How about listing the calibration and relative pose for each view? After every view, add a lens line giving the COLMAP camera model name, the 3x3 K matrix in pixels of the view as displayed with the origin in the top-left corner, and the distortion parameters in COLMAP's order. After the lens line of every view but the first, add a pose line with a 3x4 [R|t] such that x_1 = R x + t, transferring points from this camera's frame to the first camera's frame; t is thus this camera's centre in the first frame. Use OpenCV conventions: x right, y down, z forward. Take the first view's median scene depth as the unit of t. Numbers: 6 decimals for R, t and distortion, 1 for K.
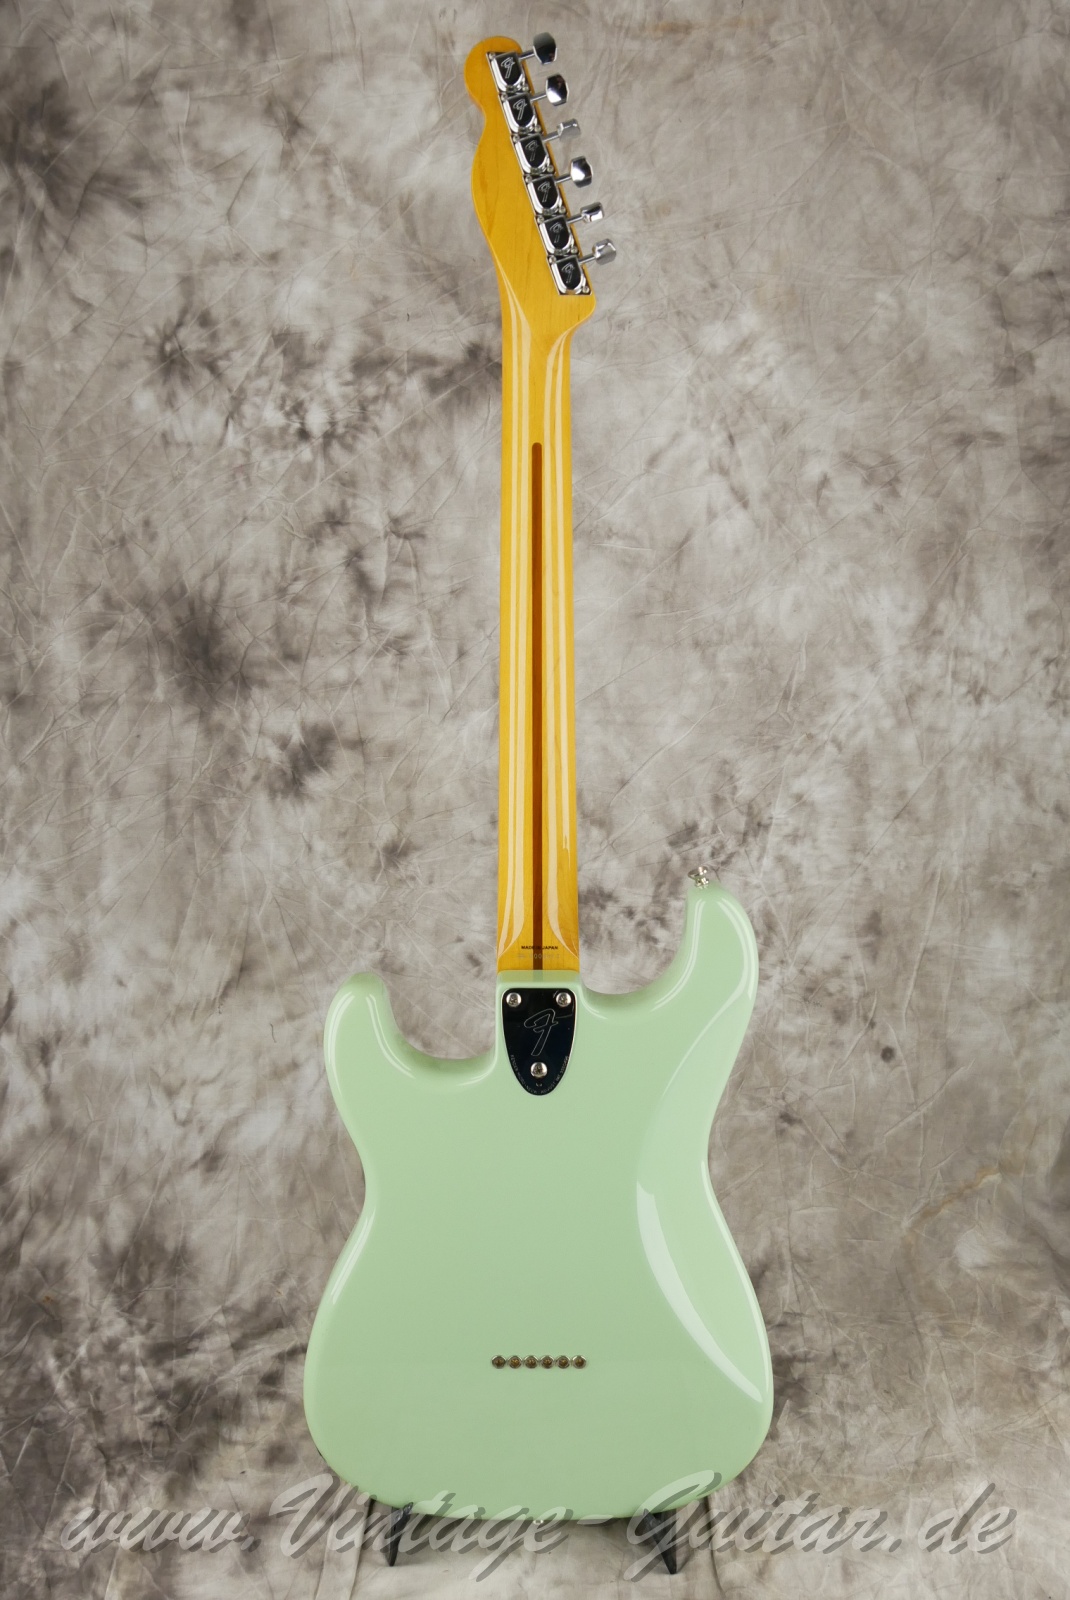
lens RADIAL K [[1302.6, 0, 556.5], [0, 1302.6, 788.4], [0, 0, 1]] dist [-0.048526, 0.010096]
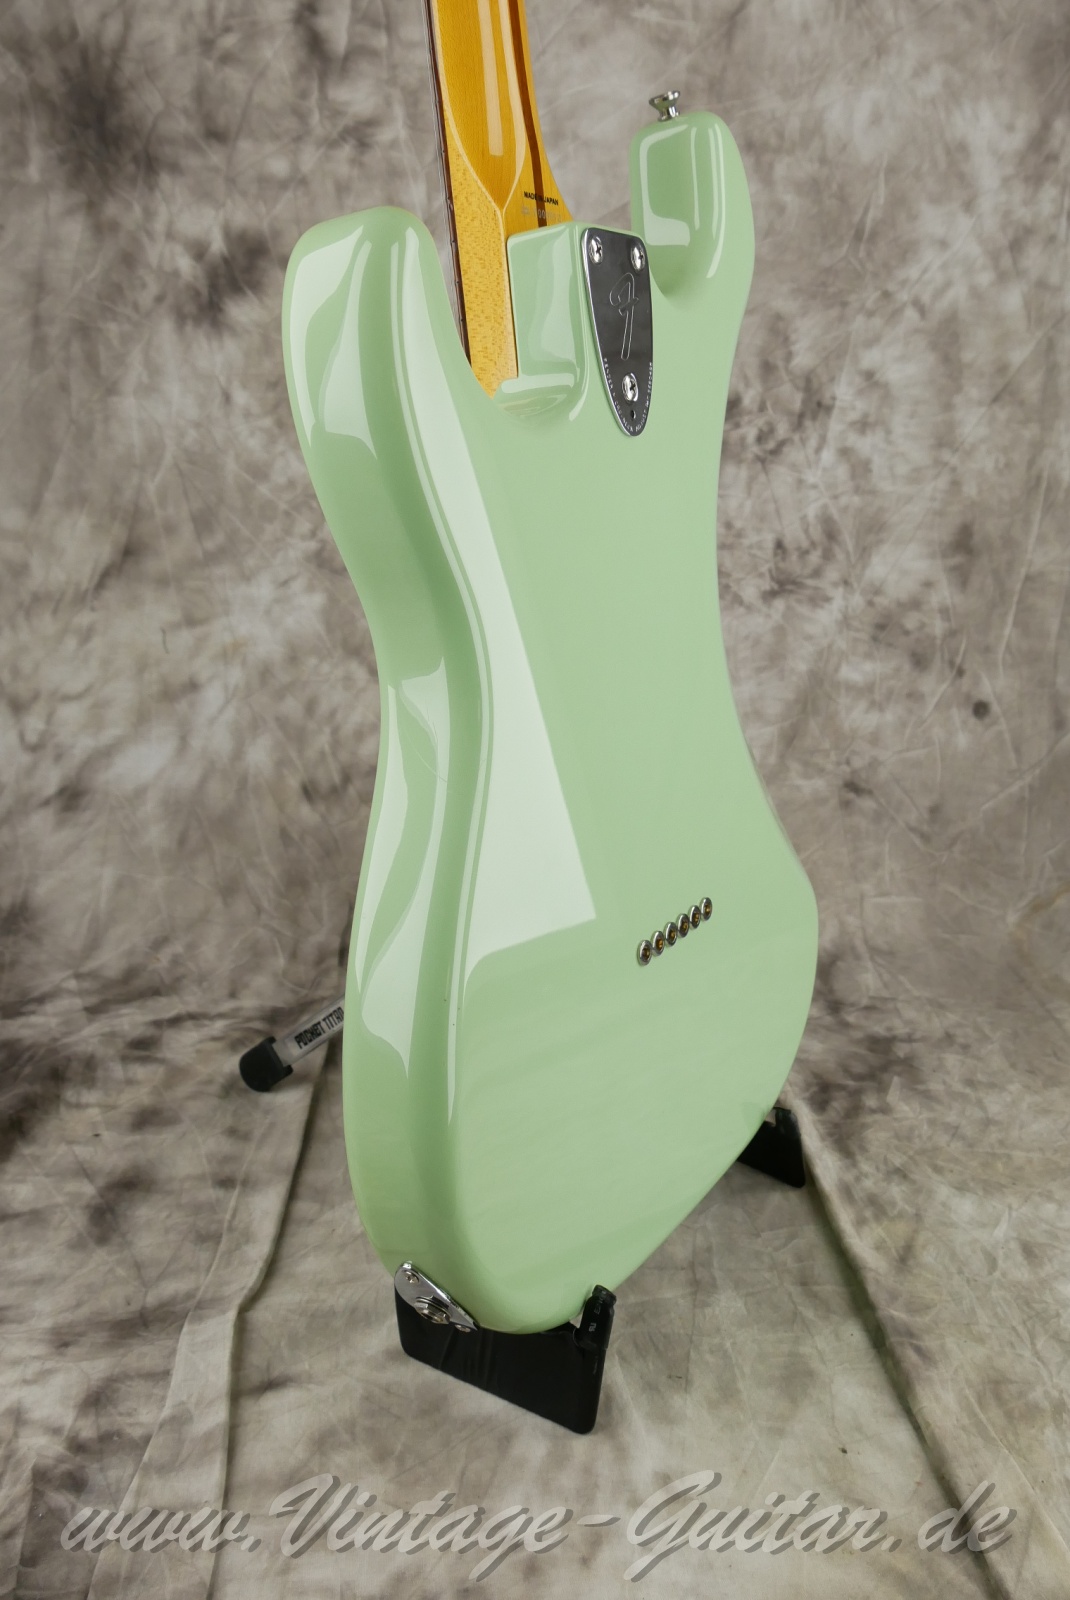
lens RADIAL K [[1376.9, 0, 538.8], [0, 1376.9, 771.0], [0, 0, 1]] dist [-0.048073, 0.024979]
pose [[0.997063, 0.031812, 0.069672, -0.061185], [-0.027960, 0.998063, -0.055570, 0.303668], [-0.071305, 0.053459, 0.996021, 0.223310]]
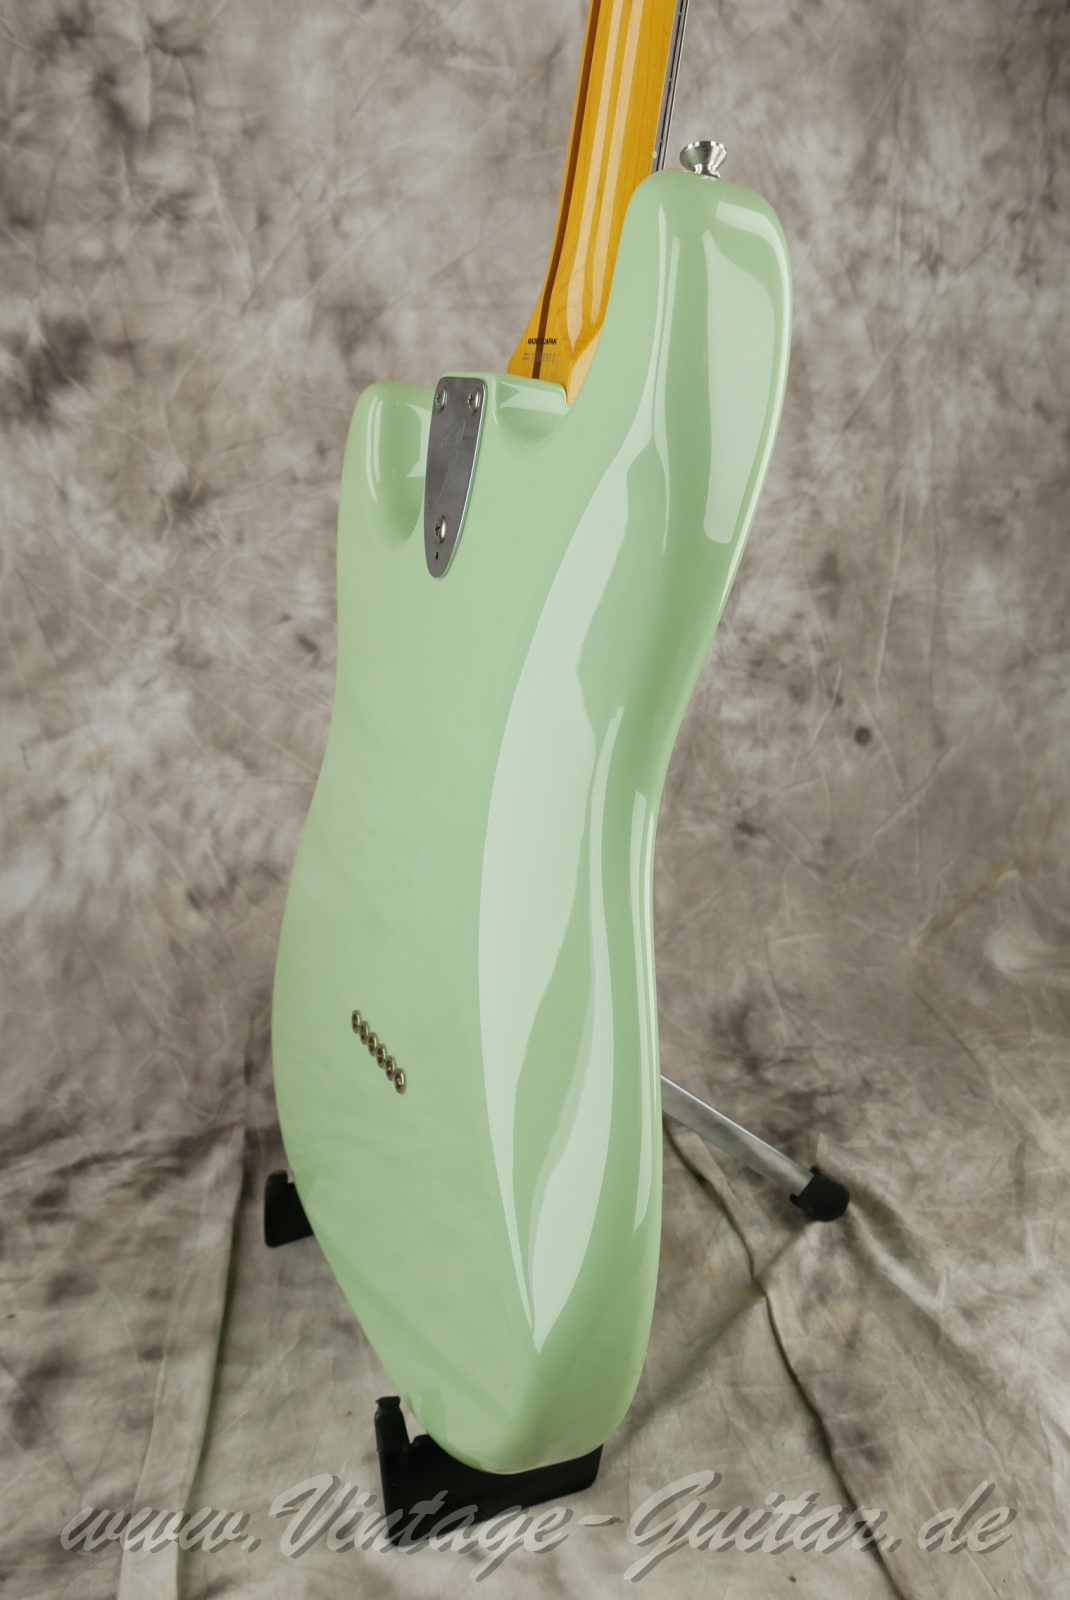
lens RADIAL K [[1374.7, 0, 546.1], [0, 1374.7, 772.3], [0, 0, 1]] dist [-0.041241, 0.018552]
pose [[0.985023, -0.072999, 0.156209, -0.059296], [0.079508, 0.996190, -0.035827, 0.249003], [-0.152999, 0.047710, 0.987074, 0.235913]]
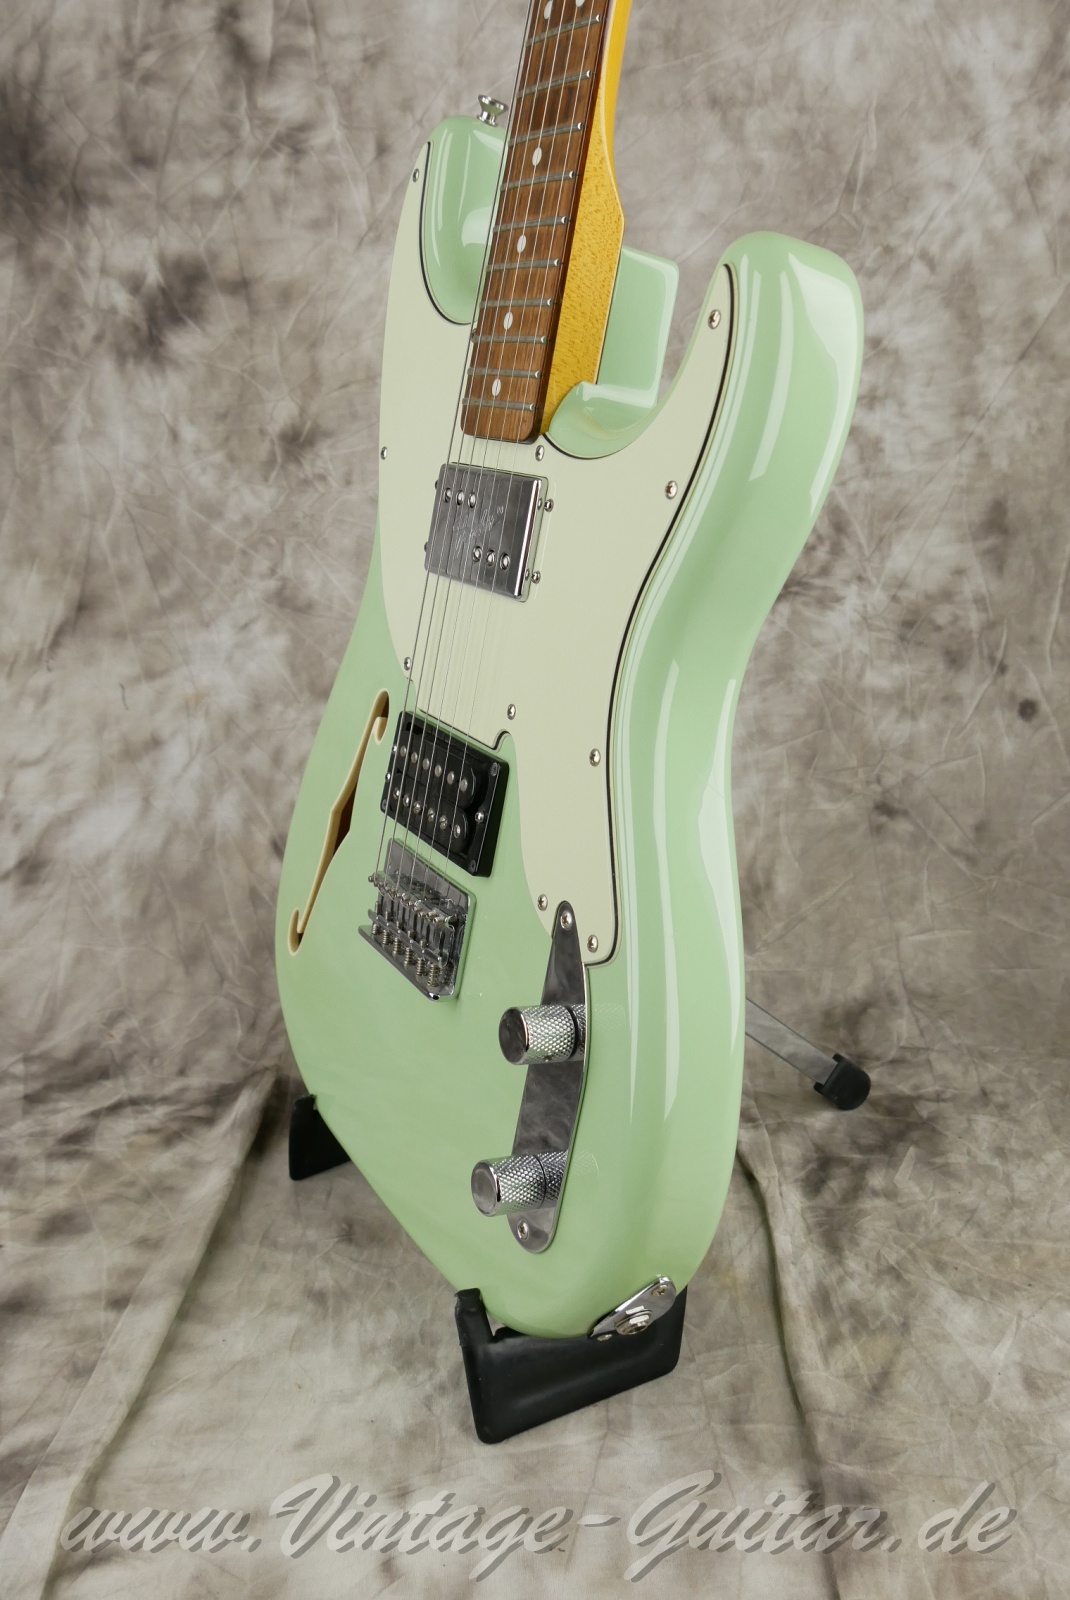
lens RADIAL K [[1376.9, 0, 538.8], [0, 1376.9, 771.0], [0, 0, 1]] dist [-0.048073, 0.024979]
pose [[0.997881, -0.029357, -0.058072, 0.045306], [0.026242, 0.998212, -0.053701, 0.277781], [0.059545, 0.052063, 0.996867, 0.288785]]
